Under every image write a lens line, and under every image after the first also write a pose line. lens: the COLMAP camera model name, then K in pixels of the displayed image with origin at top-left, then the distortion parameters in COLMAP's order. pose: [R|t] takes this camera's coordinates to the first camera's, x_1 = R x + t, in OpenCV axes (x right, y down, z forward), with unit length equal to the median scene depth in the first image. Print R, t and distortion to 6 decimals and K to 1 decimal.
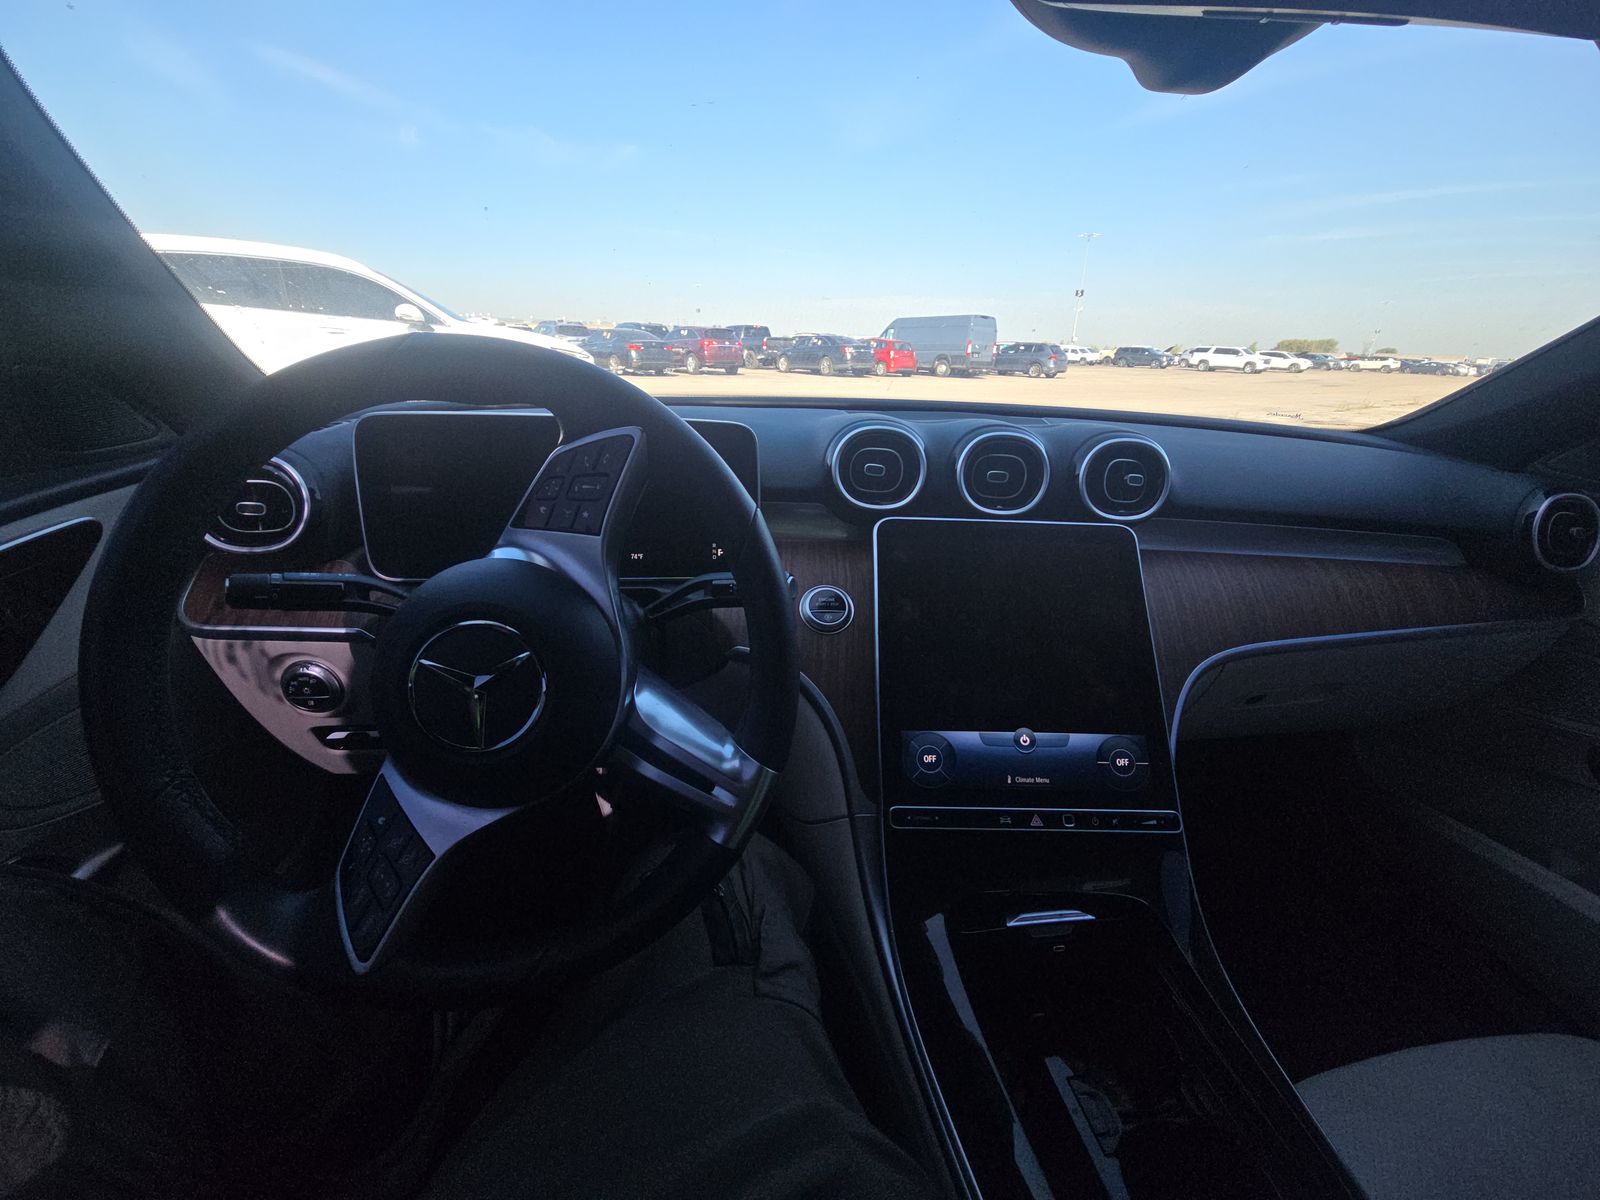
lens RADIAL K [[645.3, 0, 792.0], [0, 645.3, 604.6], [0, 0, 1]] dist [0.000808, 0.000359]
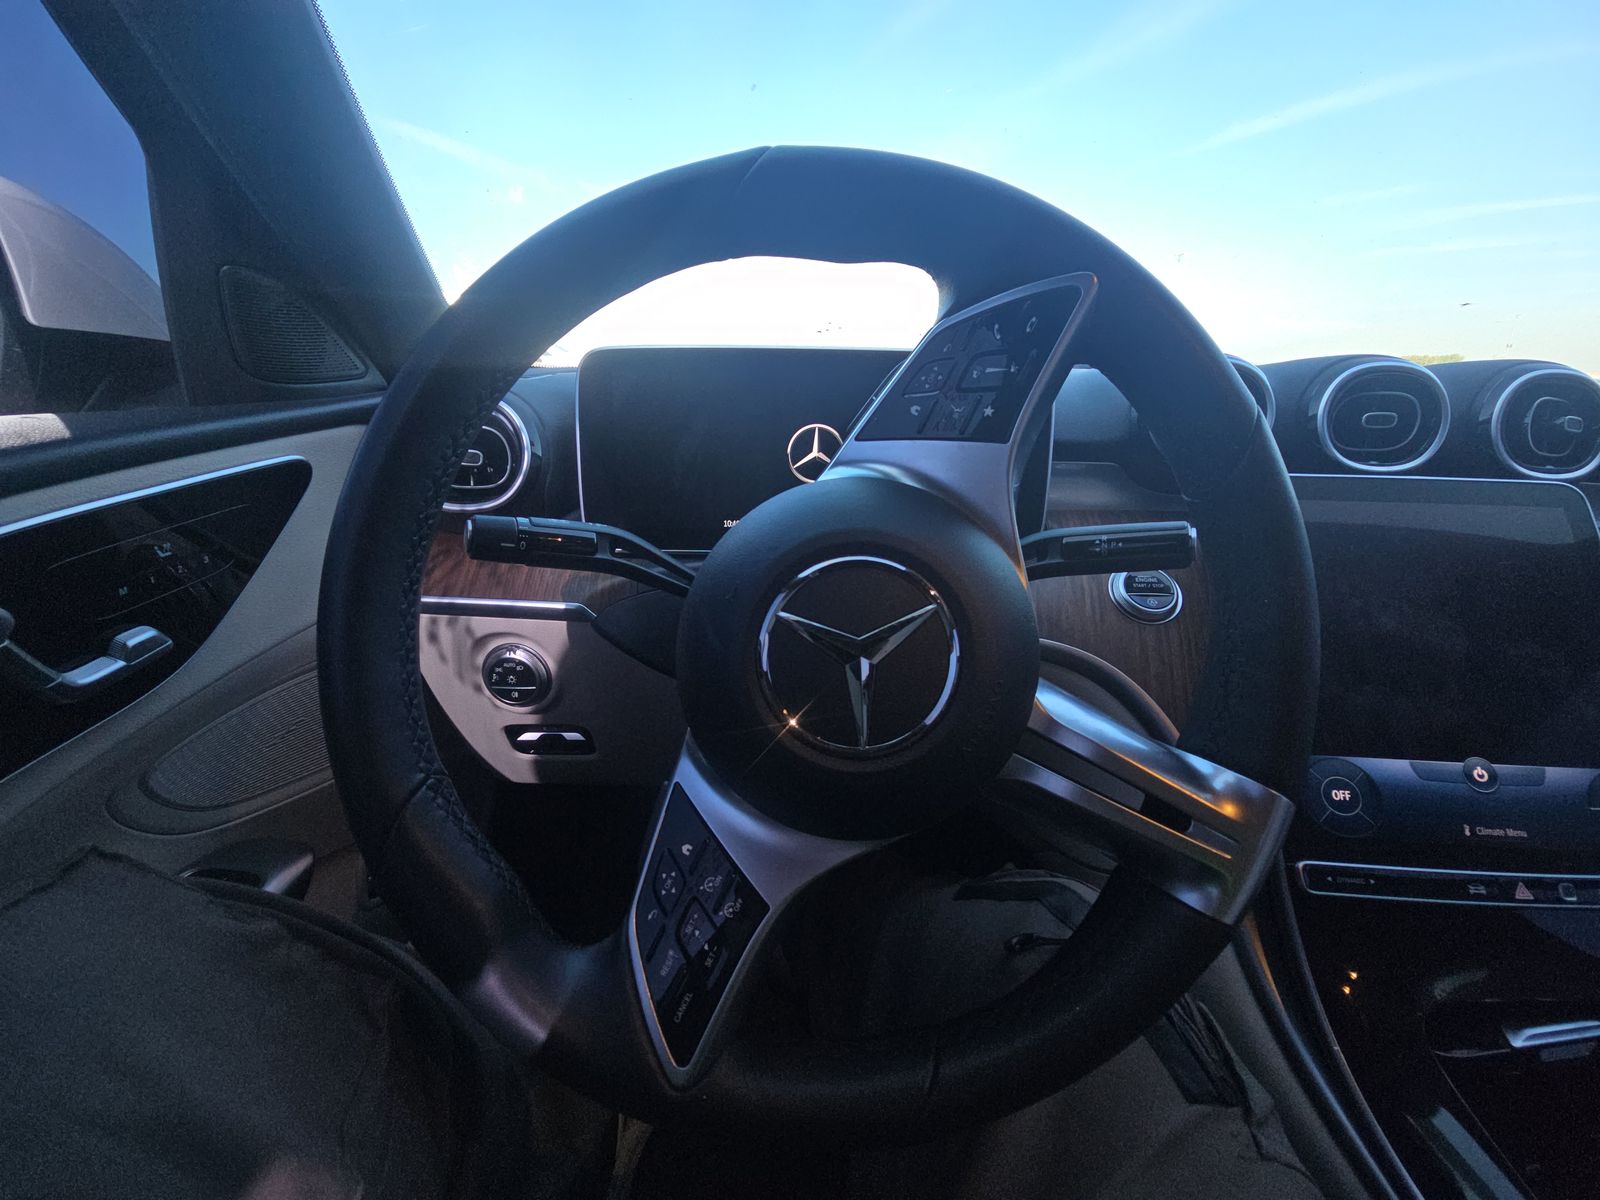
lens RADIAL K [[655.4, 0, 800.0], [0, 655.4, 600.0], [0, 0, 1]] dist [0.010344, -0.010257]
pose [[0.993902, 0.012231, -0.109585, -0.301472], [-0.017148, 0.998883, -0.044040, 0.064453], [0.108924, 0.045651, 0.993001, 0.201977]]
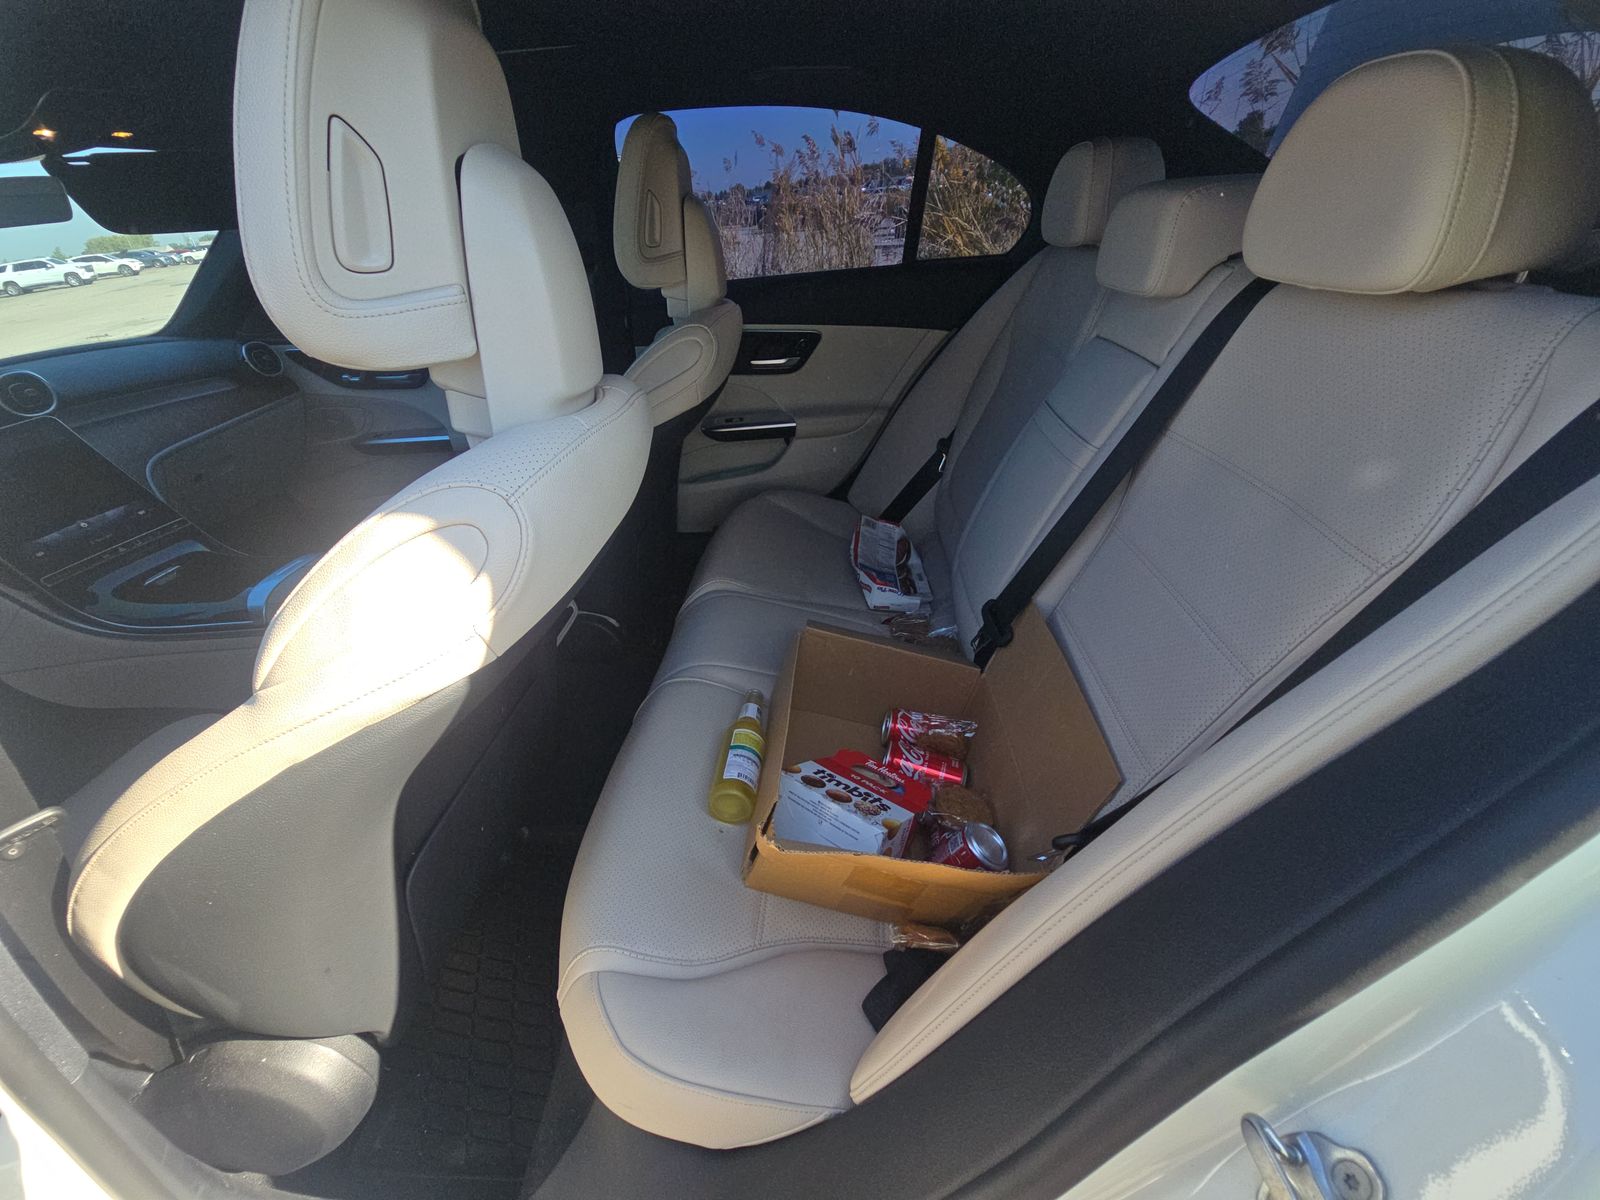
lens RADIAL K [[645.3, 0, 792.0], [0, 645.3, 604.6], [0, 0, 1]] dist [0.000808, 0.000359]
pose [[0.207696, -0.552493, 0.807226, -0.990766], [0.425474, 0.794095, 0.434033, 0.478406], [-0.880814, 0.253307, 0.400002, -1.781096]]
